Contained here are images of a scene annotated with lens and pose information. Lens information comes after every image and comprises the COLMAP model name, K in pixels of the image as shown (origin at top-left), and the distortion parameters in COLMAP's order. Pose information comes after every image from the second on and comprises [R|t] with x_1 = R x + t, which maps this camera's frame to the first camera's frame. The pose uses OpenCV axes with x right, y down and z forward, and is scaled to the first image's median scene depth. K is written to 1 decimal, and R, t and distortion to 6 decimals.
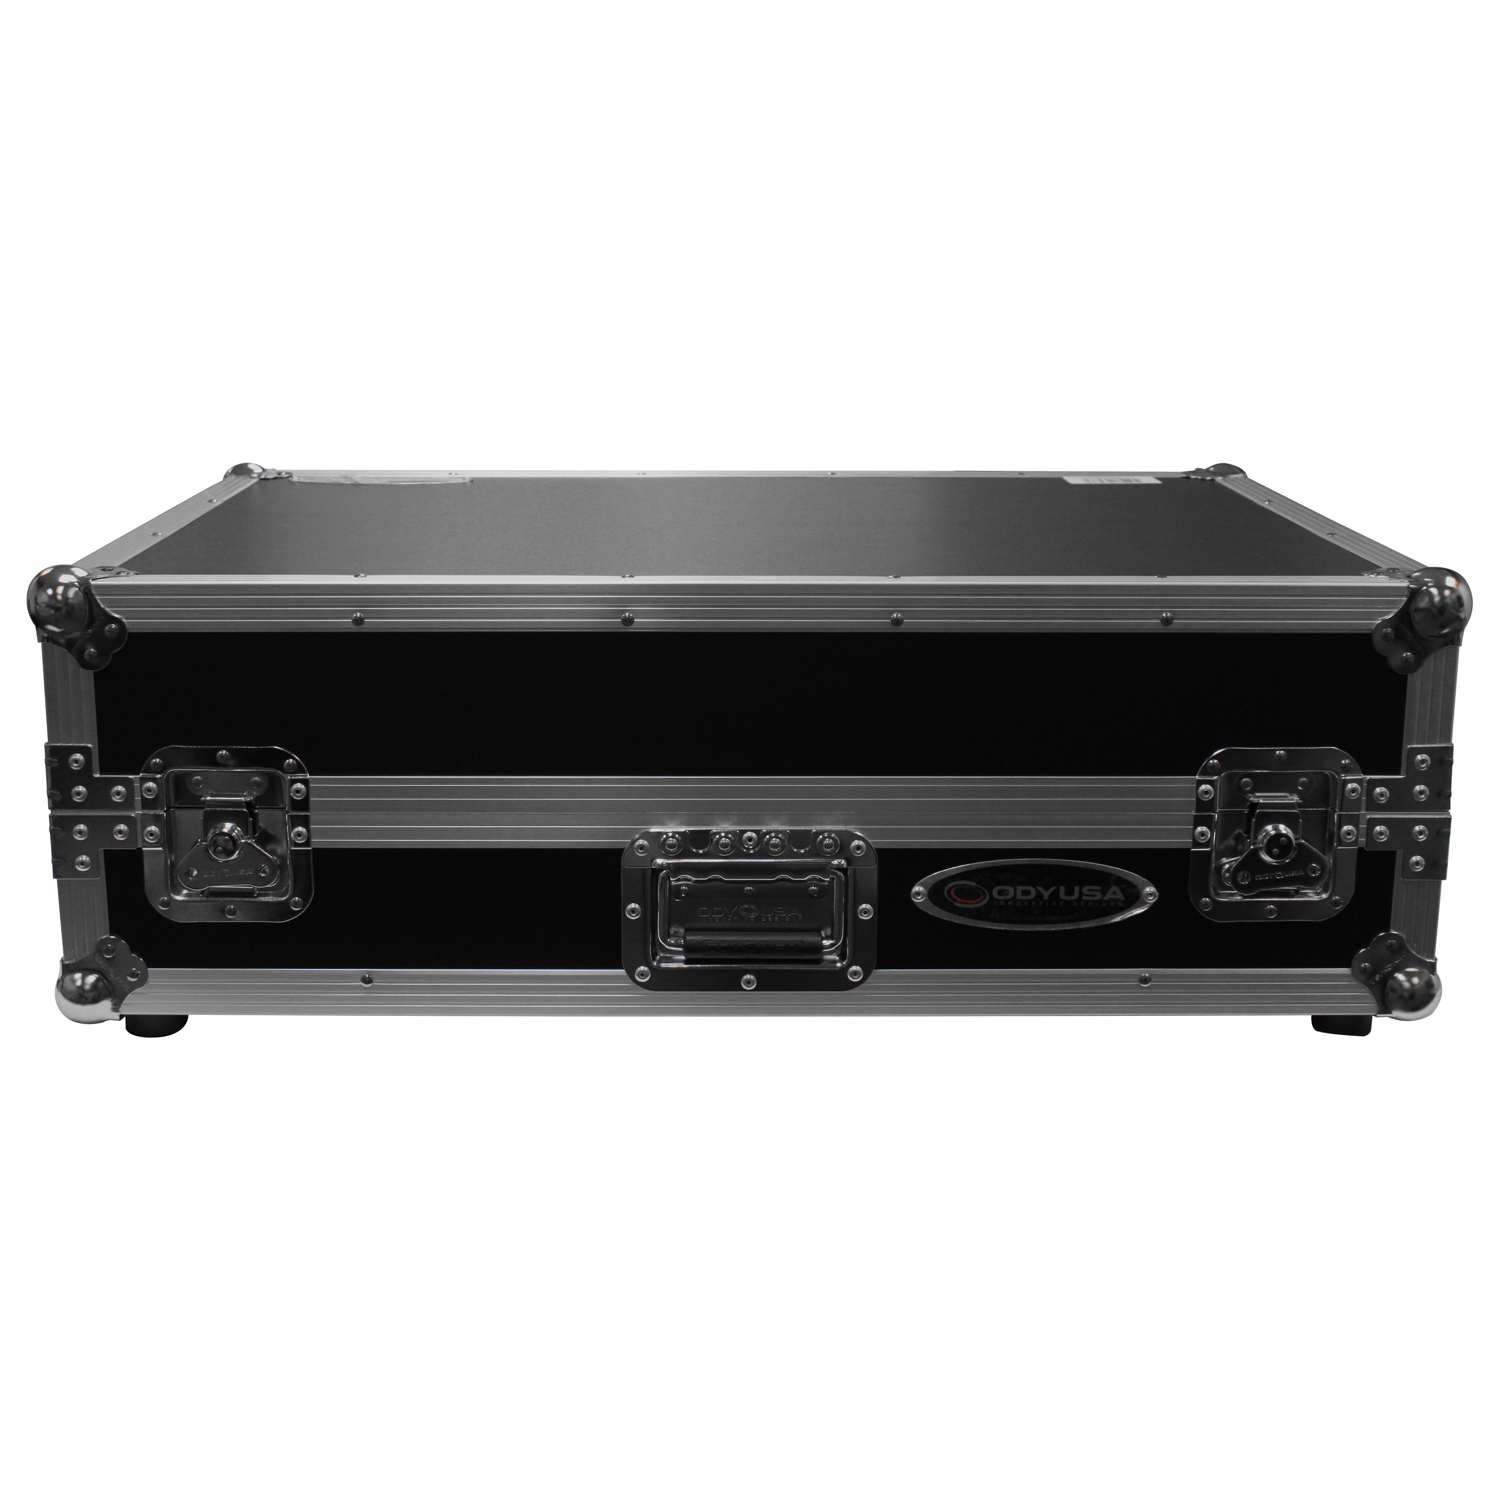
lens RADIAL K [[2106.8, 0, 750.0], [0, 2106.8, 750.0], [0, 0, 1]] dist [-0.025969, -0.004457]
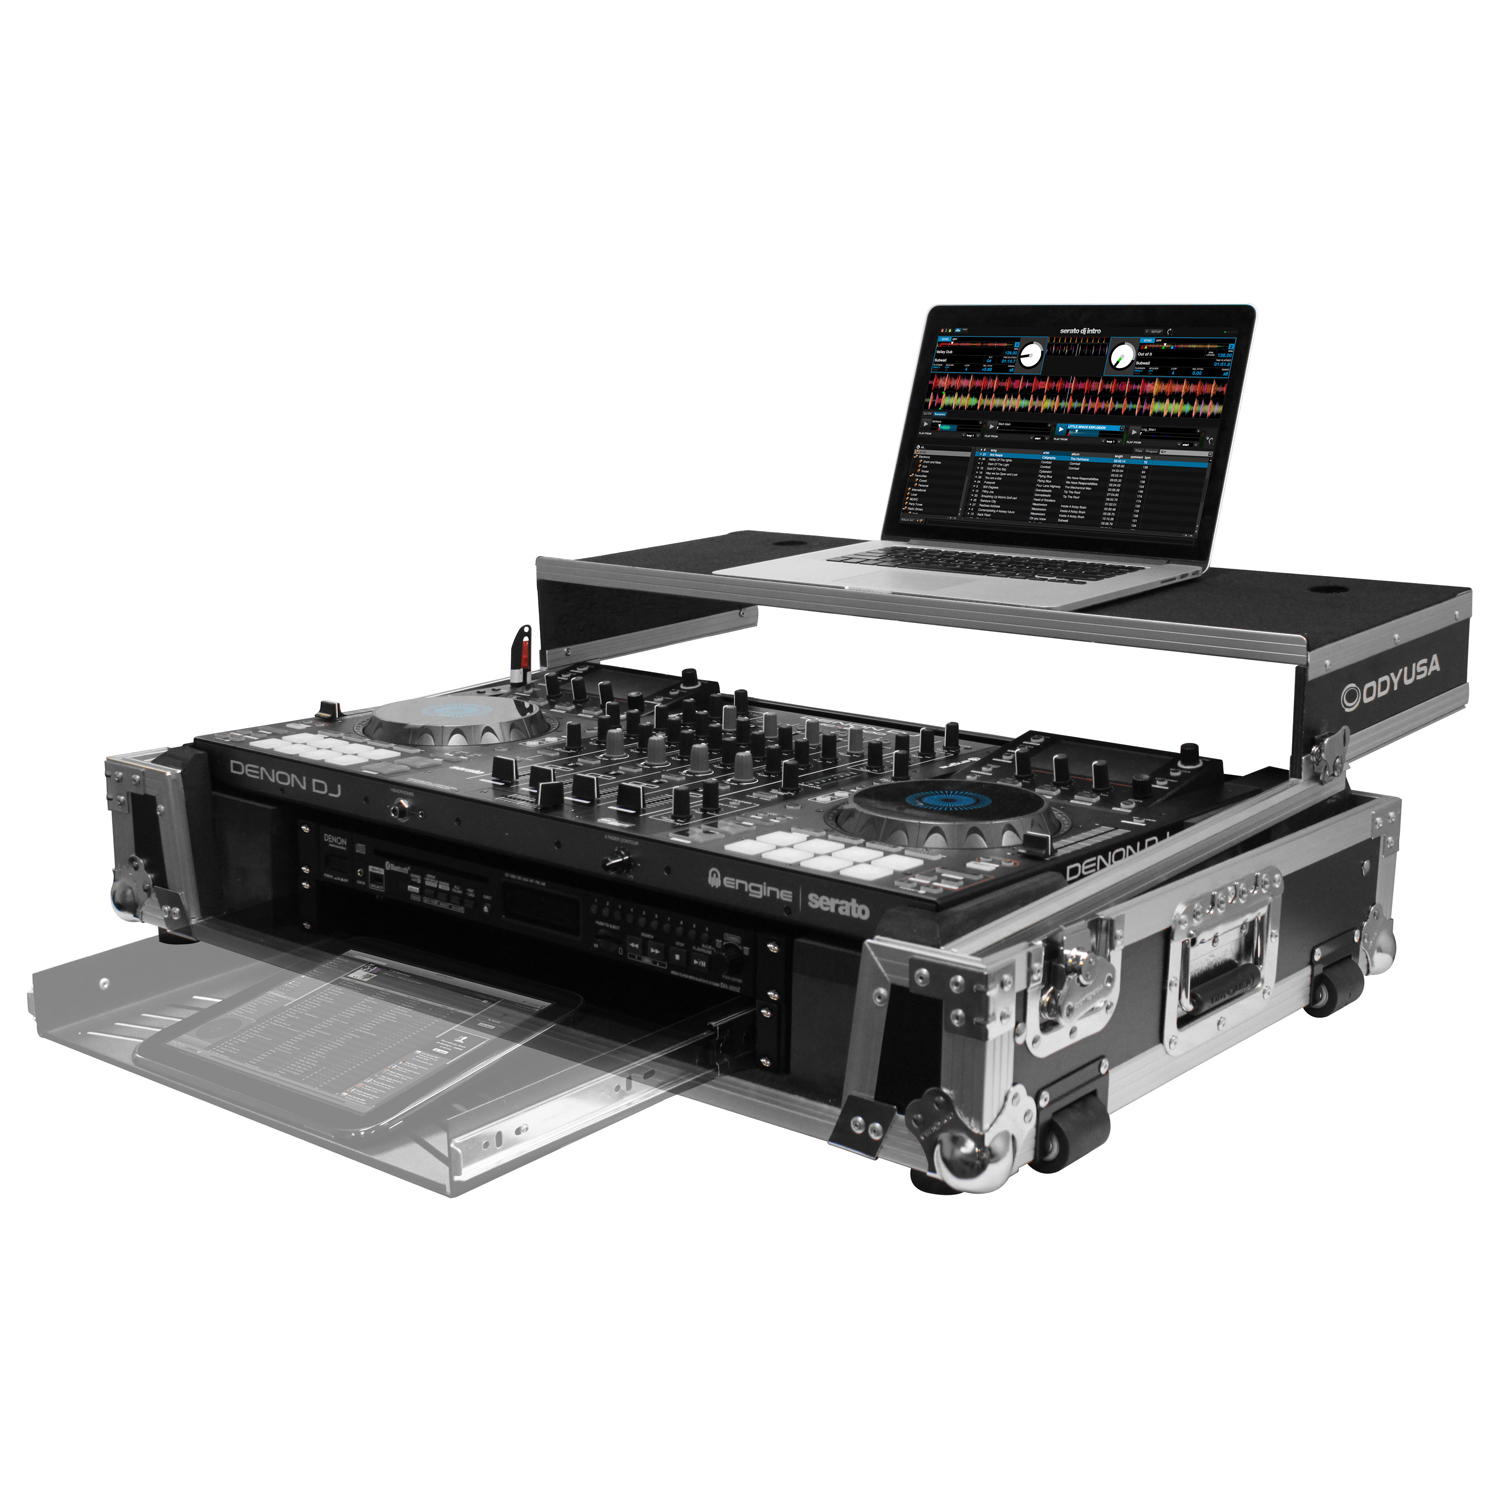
lens RADIAL K [[2106.8, 0, 750.0], [0, 2106.8, 750.0], [0, 0, 1]] dist [-0.025969, -0.004457]
pose [[0.770655, 0.132714, -0.623281, 0.804781], [-0.181142, 0.983349, -0.014591, -0.031533], [0.610966, 0.124147, 0.781862, 0.205715]]
